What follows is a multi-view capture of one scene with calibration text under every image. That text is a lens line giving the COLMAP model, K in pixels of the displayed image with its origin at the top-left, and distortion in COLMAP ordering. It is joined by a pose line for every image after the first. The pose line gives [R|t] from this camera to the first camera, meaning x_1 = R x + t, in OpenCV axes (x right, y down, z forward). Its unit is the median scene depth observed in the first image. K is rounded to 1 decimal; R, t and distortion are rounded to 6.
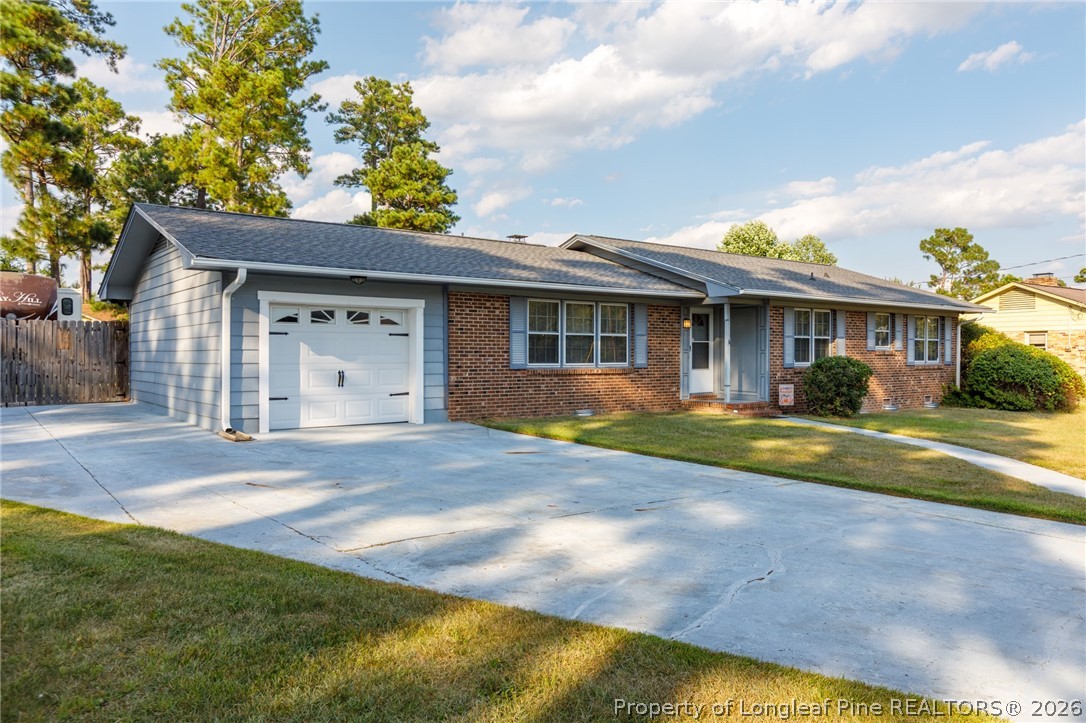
lens RADIAL K [[820.7, 0, 544.7], [0, 820.7, 357.9], [0, 0, 1]] dist [0.009438, 0.002587]
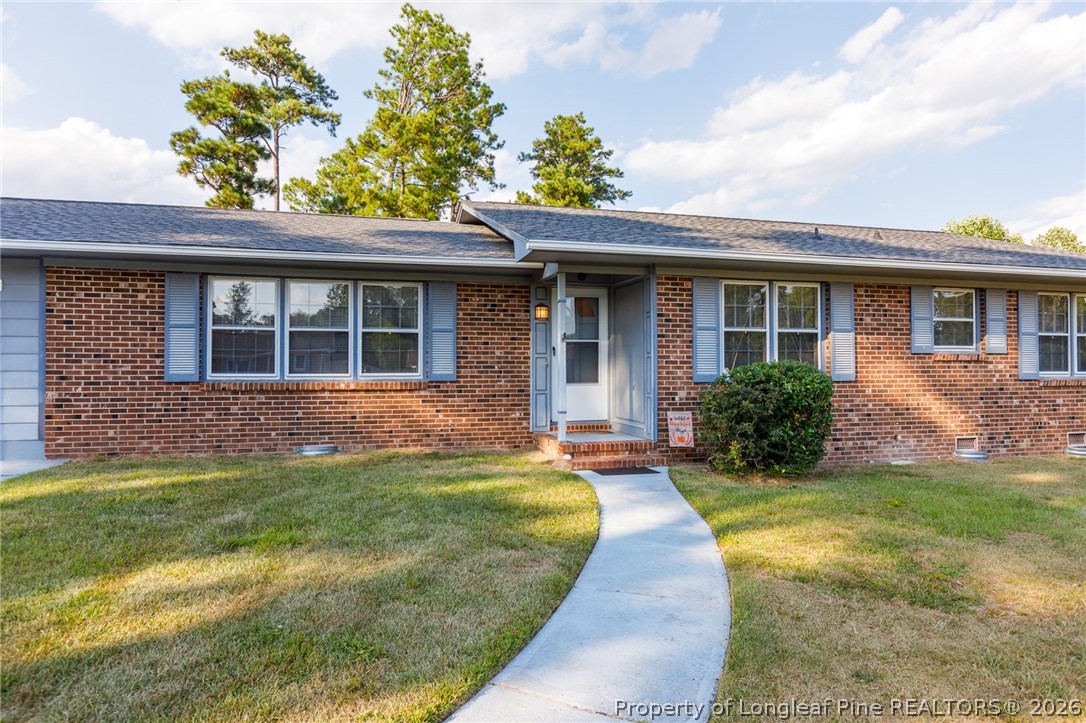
lens RADIAL K [[666.3, 0, 524.6], [0, 666.3, 373.9], [0, 0, 1]] dist [-0.003387, 0.003674]
pose [[0.916699, 0.003788, -0.399560, 0.377828], [-0.000501, 0.999965, 0.008331, 0.002231], [0.399577, -0.007437, 0.916669, 0.530208]]
